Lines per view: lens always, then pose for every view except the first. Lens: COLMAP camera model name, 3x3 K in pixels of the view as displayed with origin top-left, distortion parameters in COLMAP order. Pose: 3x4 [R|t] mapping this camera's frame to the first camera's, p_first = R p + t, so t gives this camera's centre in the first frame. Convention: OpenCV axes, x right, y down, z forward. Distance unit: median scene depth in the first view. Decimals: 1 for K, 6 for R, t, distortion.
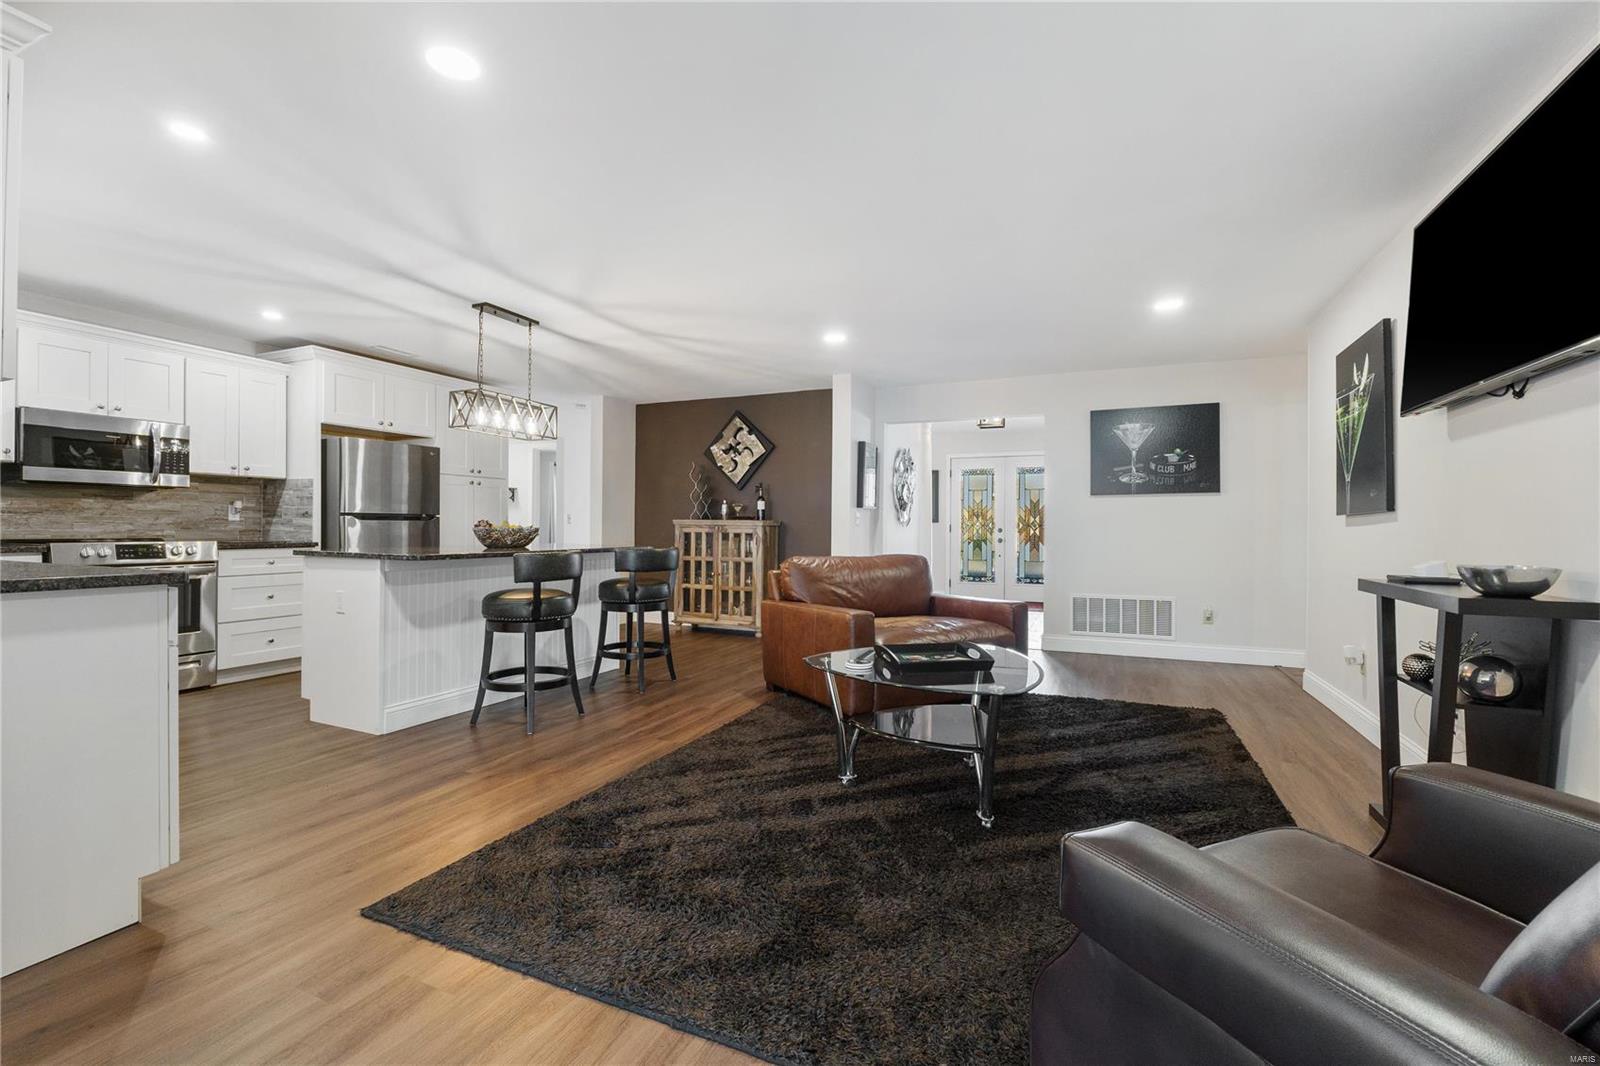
lens RADIAL K [[681.7, 0, 794.7], [0, 681.7, 524.8], [0, 0, 1]] dist [-0.003854, -0.000448]
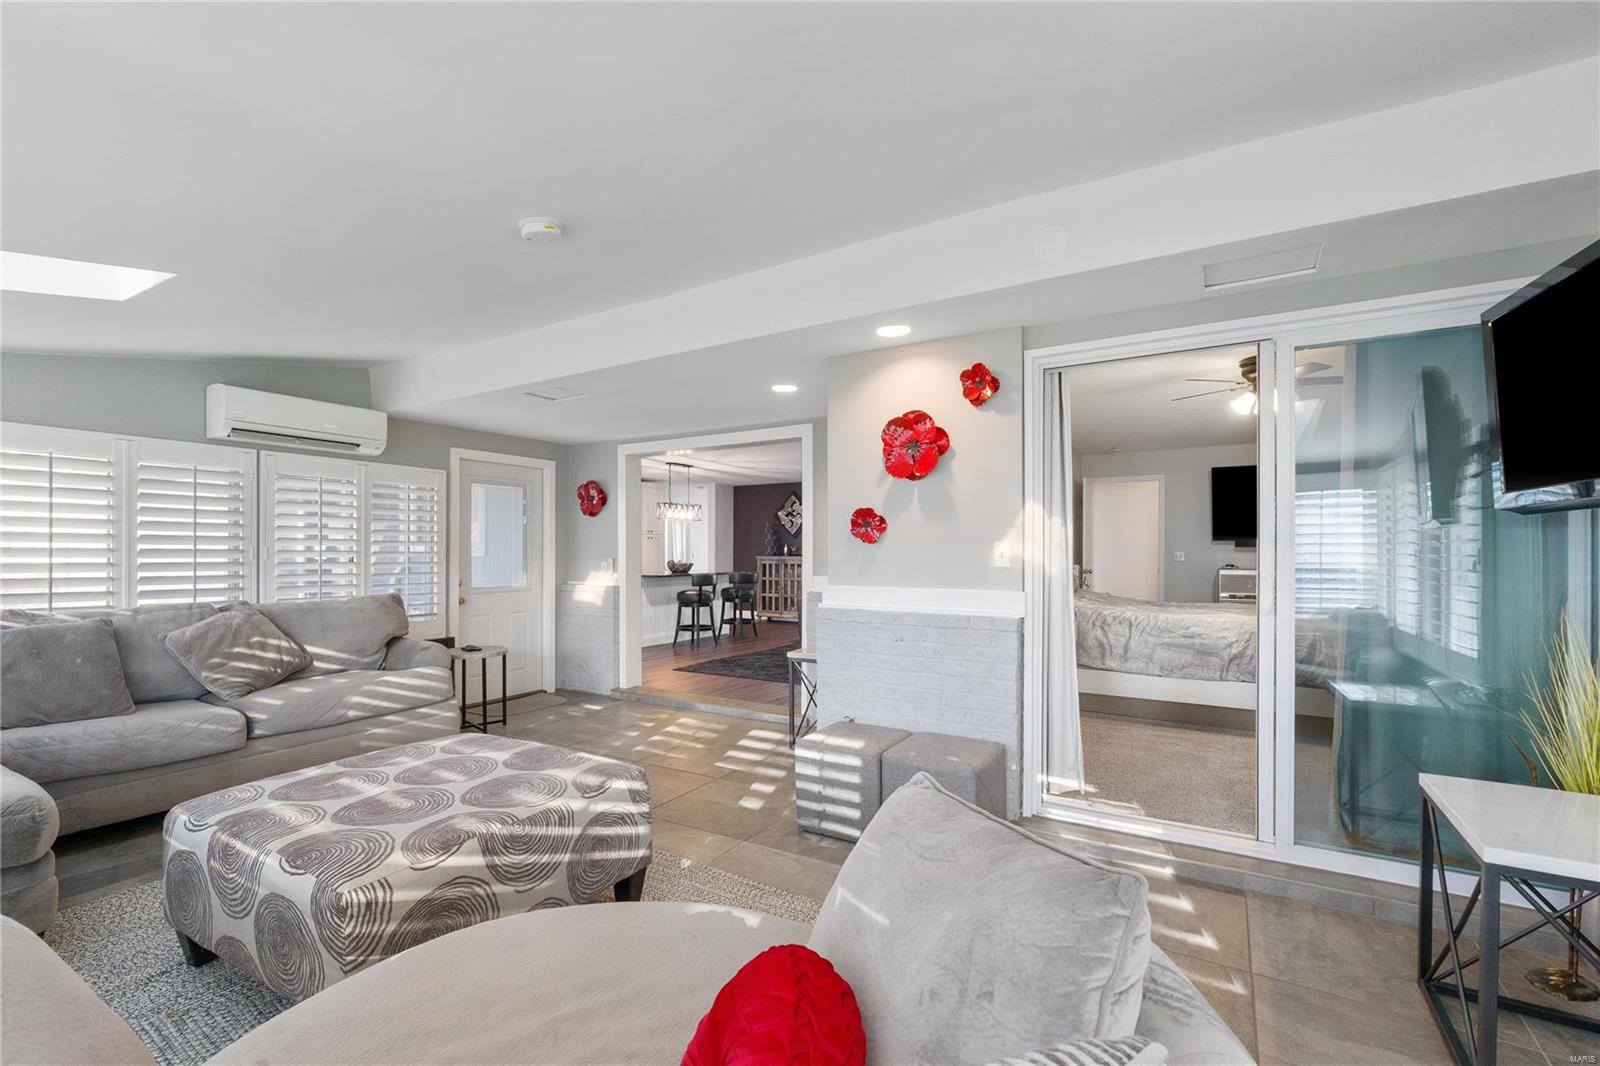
lens RADIAL K [[694.8, 0, 800.0], [0, 694.8, 533.0], [0, 0, 1]] dist [-0.001313, -0.000107]
pose [[0.993228, -0.009801, -0.115766, 0.183316], [0.006986, 0.999670, -0.024704, -0.029672], [0.115969, 0.023729, 0.992969, -0.987752]]
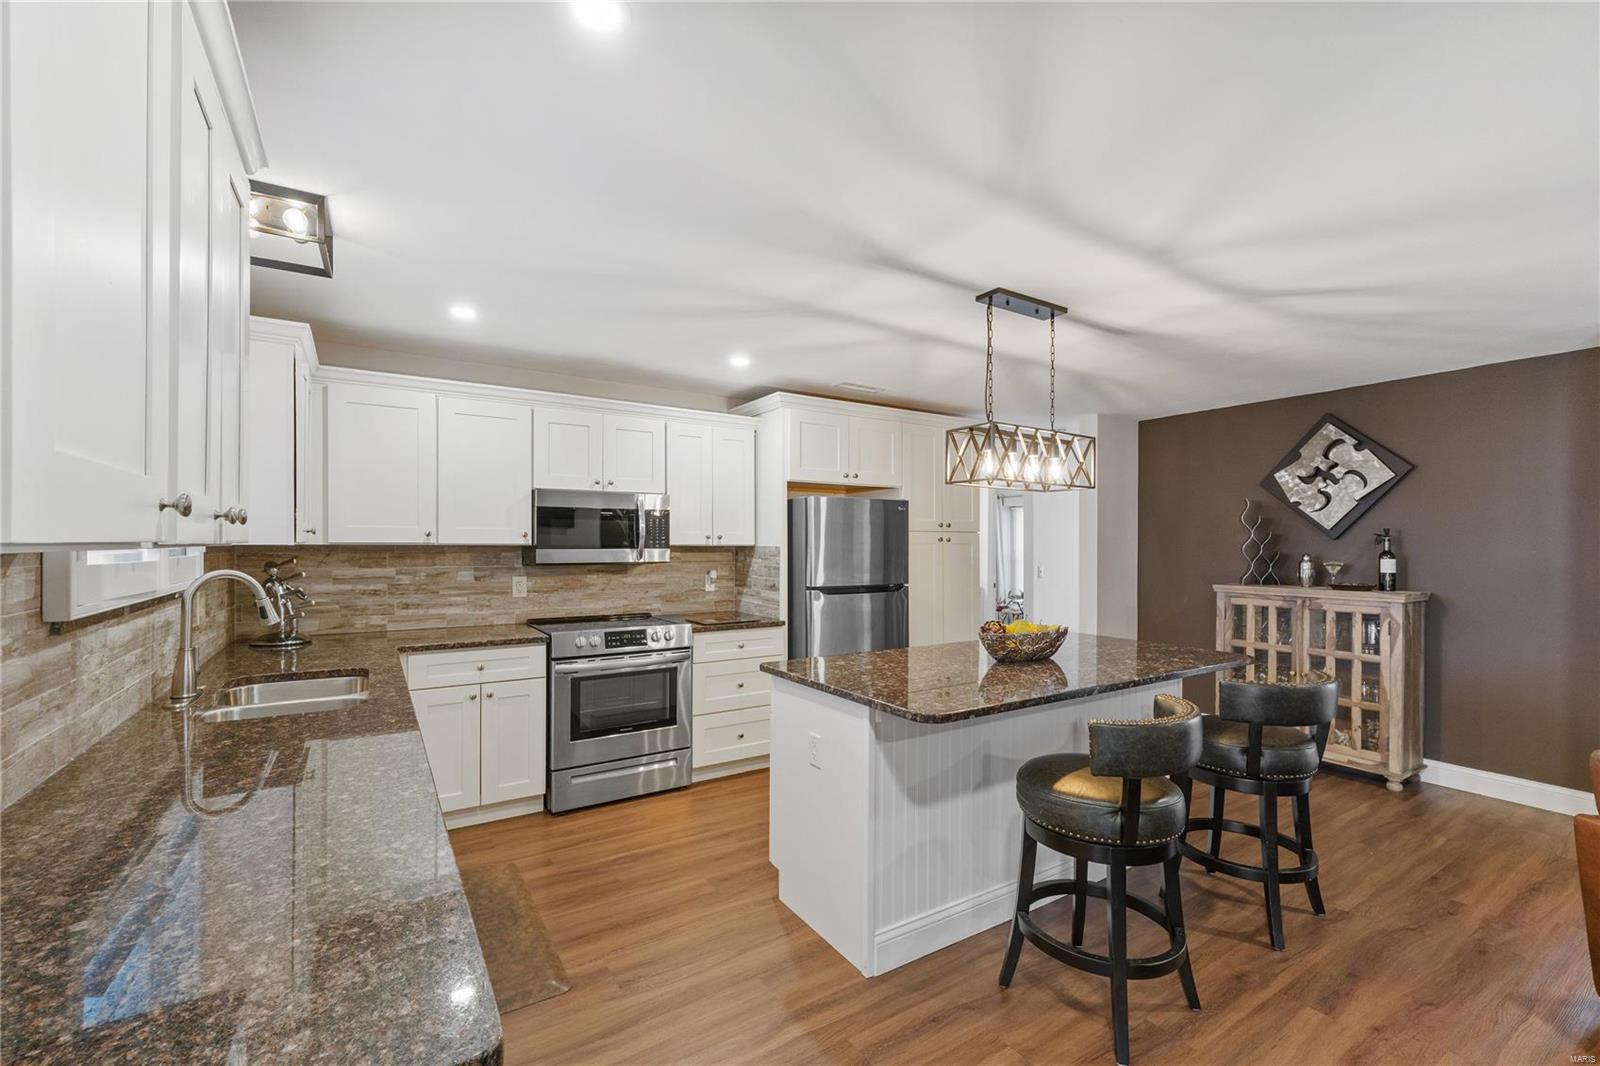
lens RADIAL K [[678.4, 0, 802.5], [0, 678.4, 544.2], [0, 0, 1]] dist [0.001636, -0.000085]
pose [[0.836990, -0.006611, -0.547178, -0.207719], [0.005438, 0.999978, -0.003763, -0.065233], [0.547191, 0.000174, 0.837008, 0.288242]]
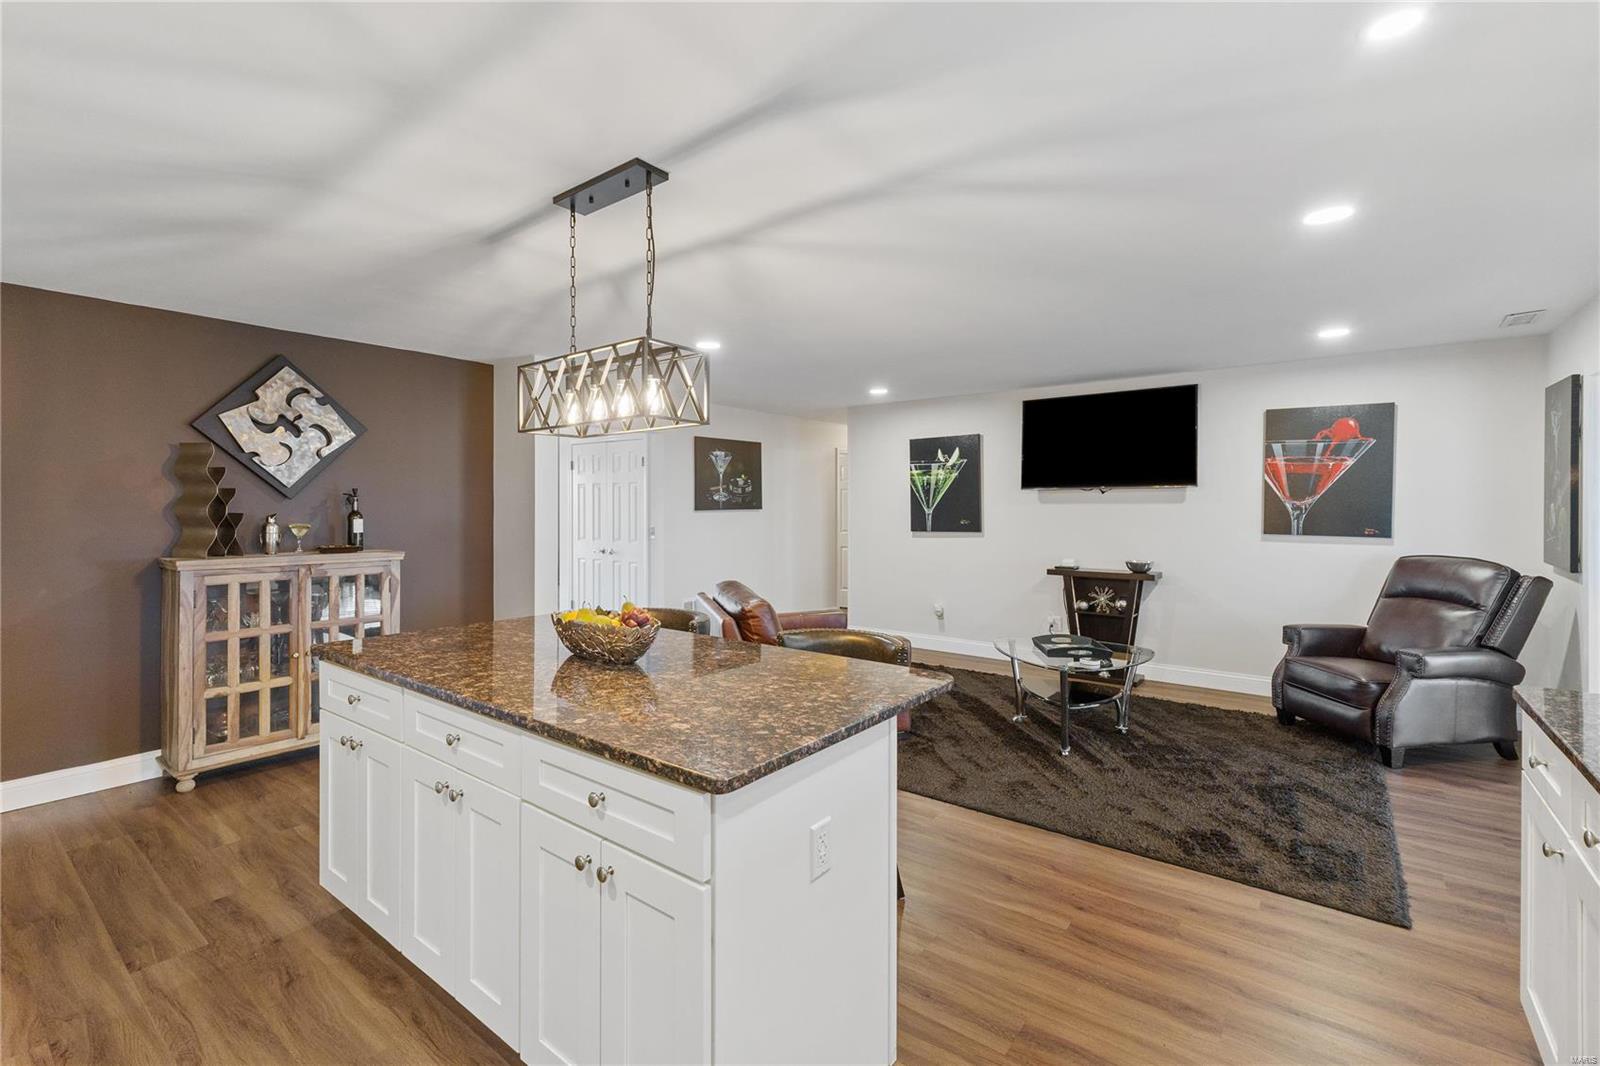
lens RADIAL K [[705.0, 0, 796.3], [0, 705.0, 505.5], [0, 0, 1]] dist [-0.001869, -0.000168]
pose [[0.236890, -0.007493, 0.971508, -0.762539], [-0.000945, 0.999968, 0.007943, -0.069980], [-0.971536, -0.002799, 0.236876, 0.637191]]
